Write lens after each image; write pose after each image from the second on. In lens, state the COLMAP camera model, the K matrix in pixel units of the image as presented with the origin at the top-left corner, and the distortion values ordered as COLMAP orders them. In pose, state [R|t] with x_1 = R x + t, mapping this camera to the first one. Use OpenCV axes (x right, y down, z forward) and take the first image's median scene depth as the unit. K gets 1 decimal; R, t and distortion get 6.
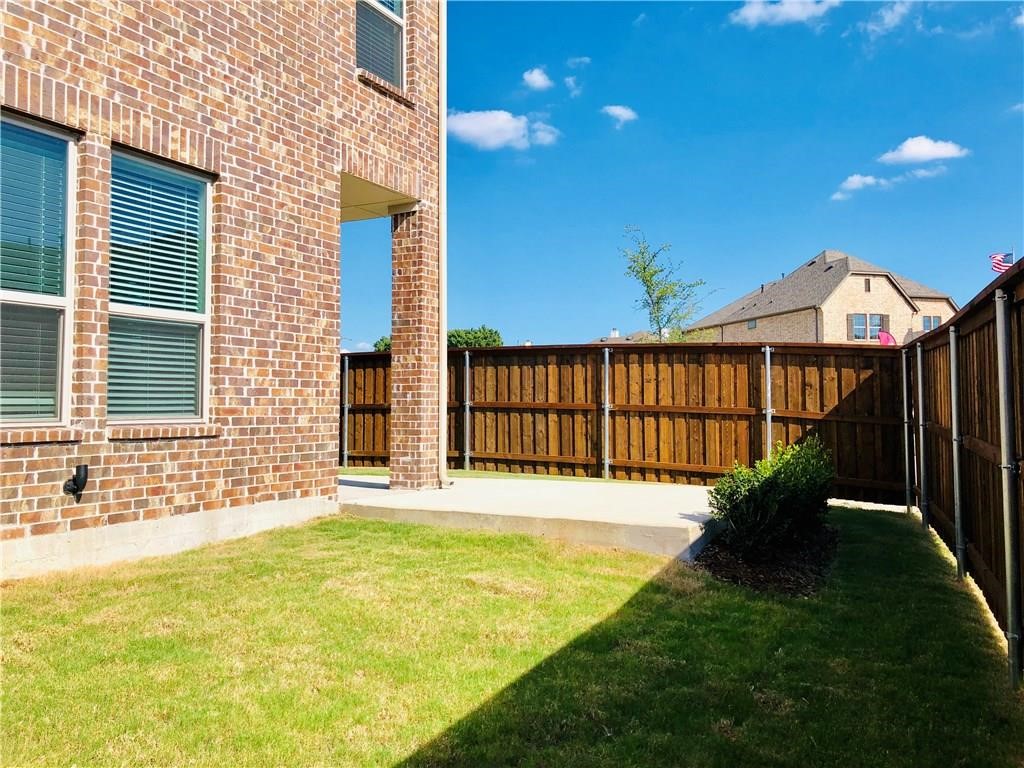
lens RADIAL K [[860.4, 0, 516.4], [0, 860.4, 372.4], [0, 0, 1]] dist [0.027864, -0.015589]
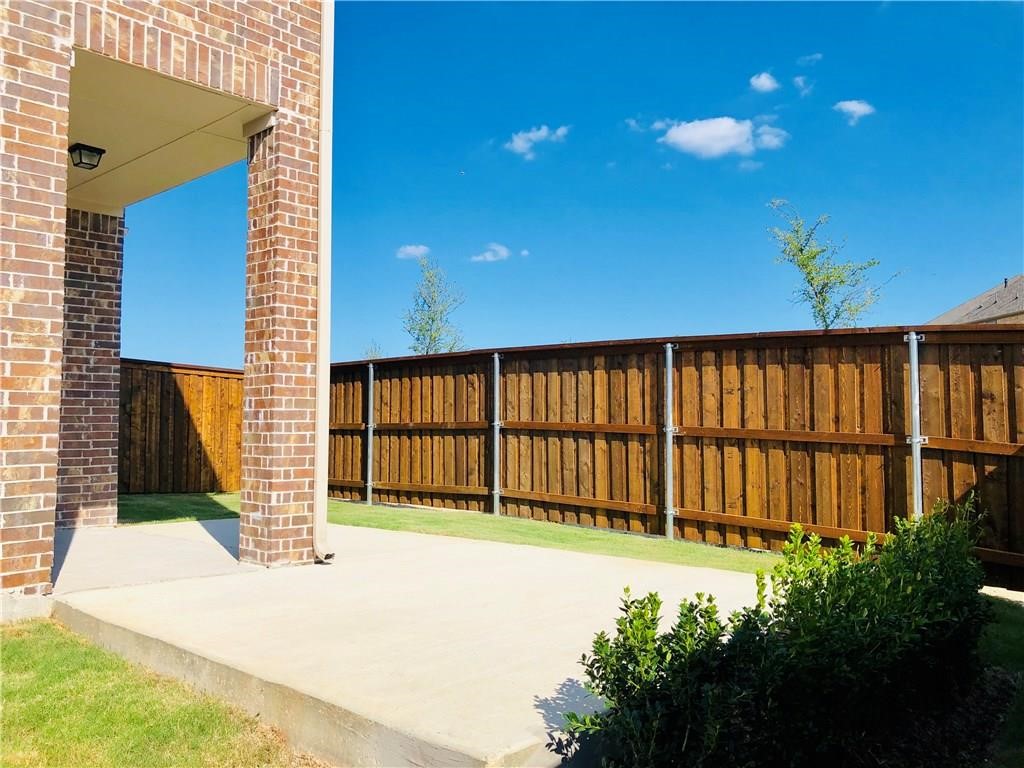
lens RADIAL K [[860.4, 0, 516.4], [0, 860.4, 372.4], [0, 0, 1]] dist [0.027864, -0.015589]
pose [[0.966966, -0.011774, -0.254633, 0.164452], [0.007614, 0.999821, -0.017316, 0.005587], [0.254791, 0.014805, 0.966883, 0.322593]]
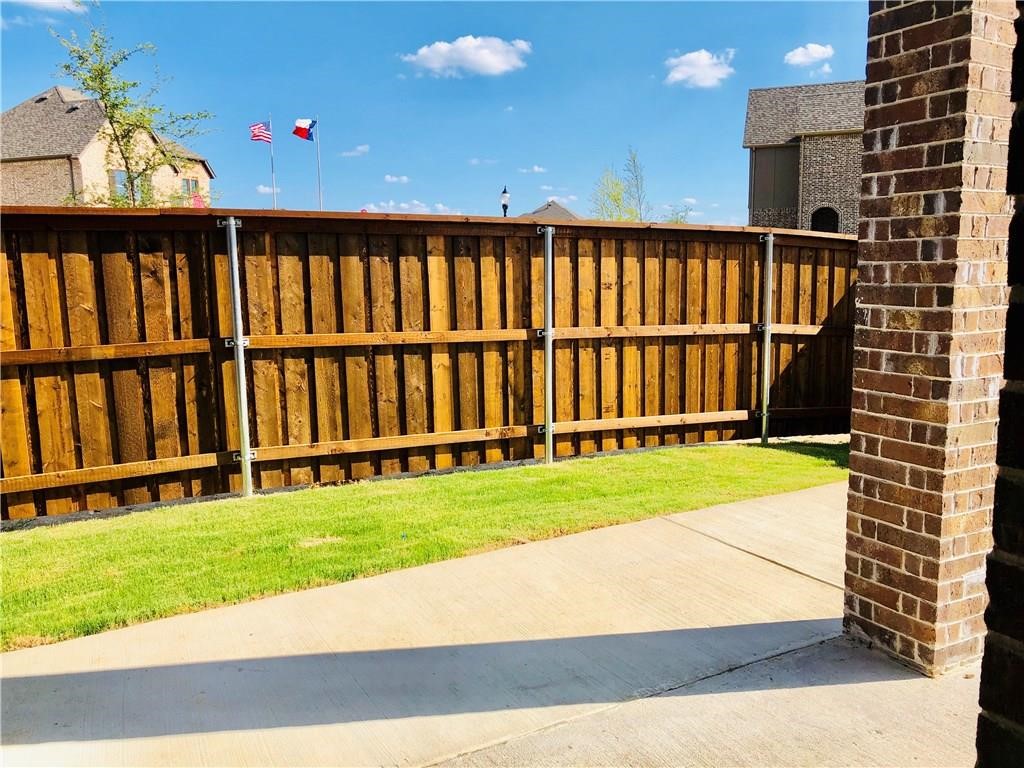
lens RADIAL K [[843.9, 0, 523.9], [0, 843.9, 373.3], [0, 0, 1]] dist [0.078007, -0.123063]
pose [[0.568811, -0.113089, 0.814656, -0.360702], [-0.020101, 0.988294, 0.151228, -0.017781], [-0.822223, -0.102396, 0.559879, 0.717459]]
